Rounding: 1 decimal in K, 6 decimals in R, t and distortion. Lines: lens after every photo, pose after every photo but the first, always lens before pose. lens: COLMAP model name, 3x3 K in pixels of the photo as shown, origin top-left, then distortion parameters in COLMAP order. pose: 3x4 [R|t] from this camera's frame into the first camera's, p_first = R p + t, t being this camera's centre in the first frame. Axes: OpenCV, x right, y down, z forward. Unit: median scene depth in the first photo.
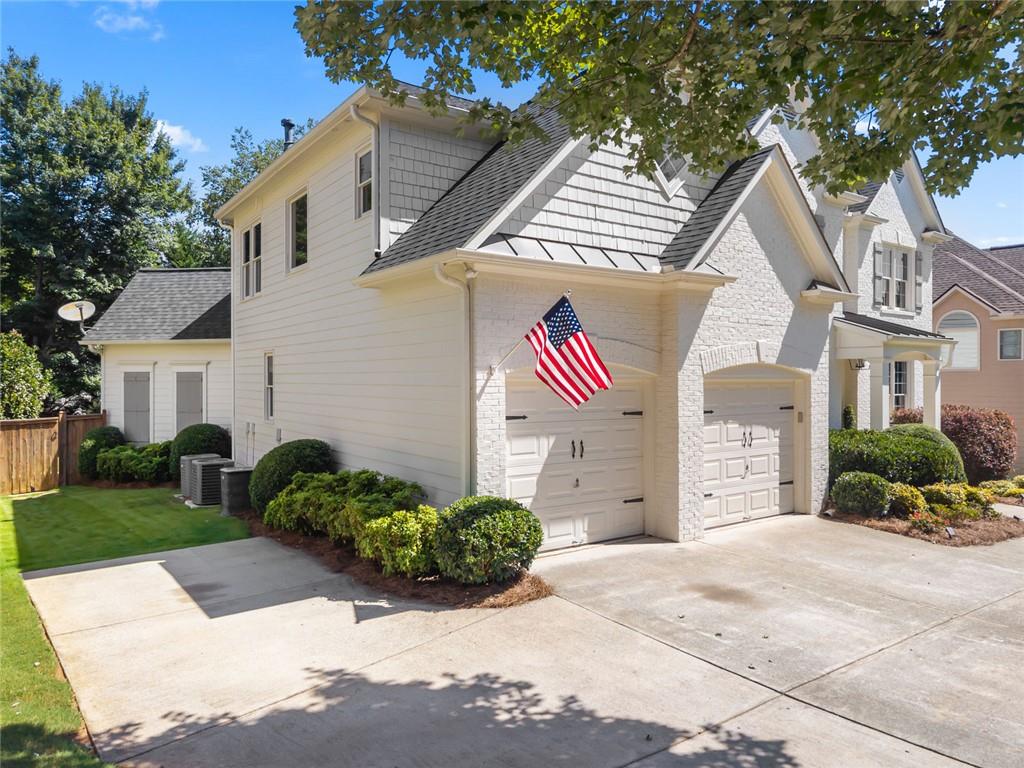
lens RADIAL K [[700.4, 0, 511.1], [0, 700.4, 385.9], [0, 0, 1]] dist [0.009349, -0.012930]
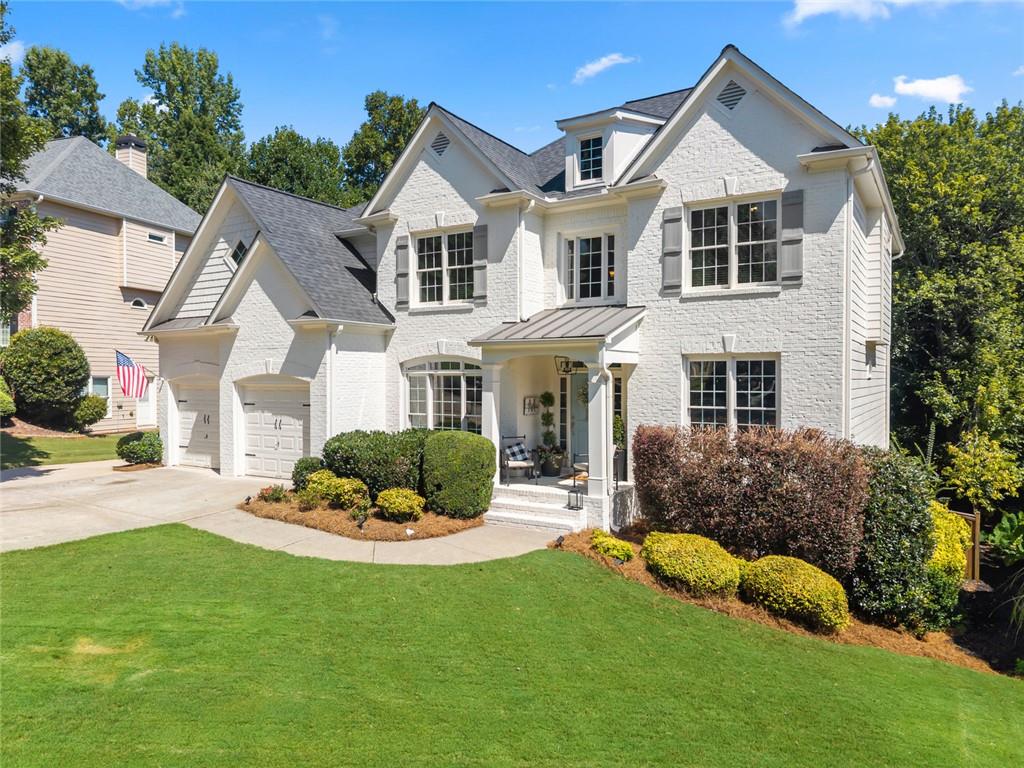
lens RADIAL K [[700.4, 0, 514.9], [0, 700.4, 388.4], [0, 0, 1]] dist [0.009349, -0.012930]
pose [[0.387577, 0.016095, -0.921697, 2.019179], [-0.004007, 0.999868, 0.015776, -0.027916], [0.921829, -0.002421, 0.387590, 0.925766]]
